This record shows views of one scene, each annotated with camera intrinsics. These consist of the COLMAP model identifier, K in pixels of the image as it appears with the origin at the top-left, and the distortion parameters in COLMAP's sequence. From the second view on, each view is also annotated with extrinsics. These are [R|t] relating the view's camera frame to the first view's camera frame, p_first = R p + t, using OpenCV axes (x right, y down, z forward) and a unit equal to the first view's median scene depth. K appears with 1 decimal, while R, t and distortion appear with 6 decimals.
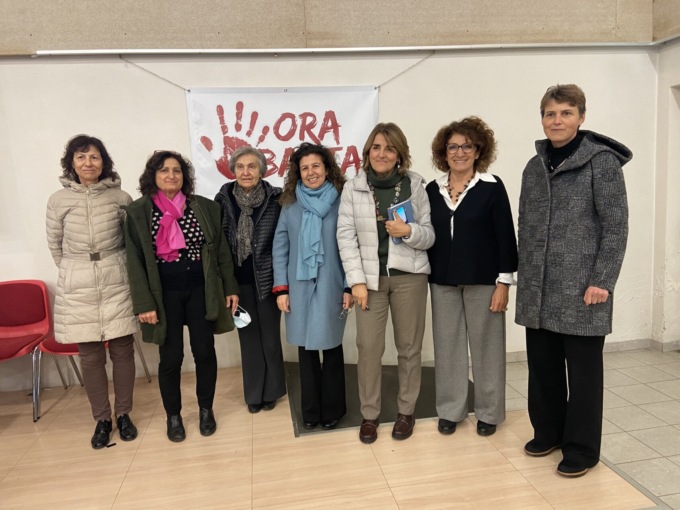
lens RADIAL K [[506.4, 0, 340.0], [0, 506.4, 255.0], [0, 0, 1]] dist [0.124590, -0.125767]
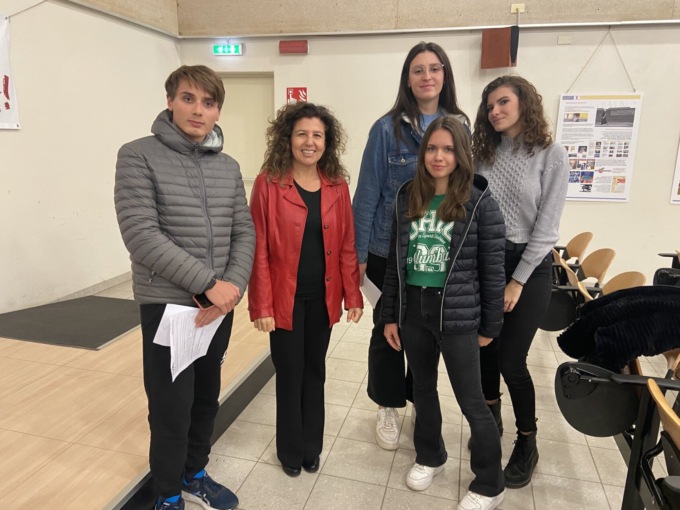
lens RADIAL K [[513.6, 0, 337.8], [0, 513.6, 244.3], [0, 0, 1]] dist [0.147528, -0.159739]
pose [[0.399092, -0.126500, 0.908143, -0.638698], [0.067228, 0.991809, 0.108610, 0.027462], [-0.914443, 0.017707, 0.404327, 0.043090]]
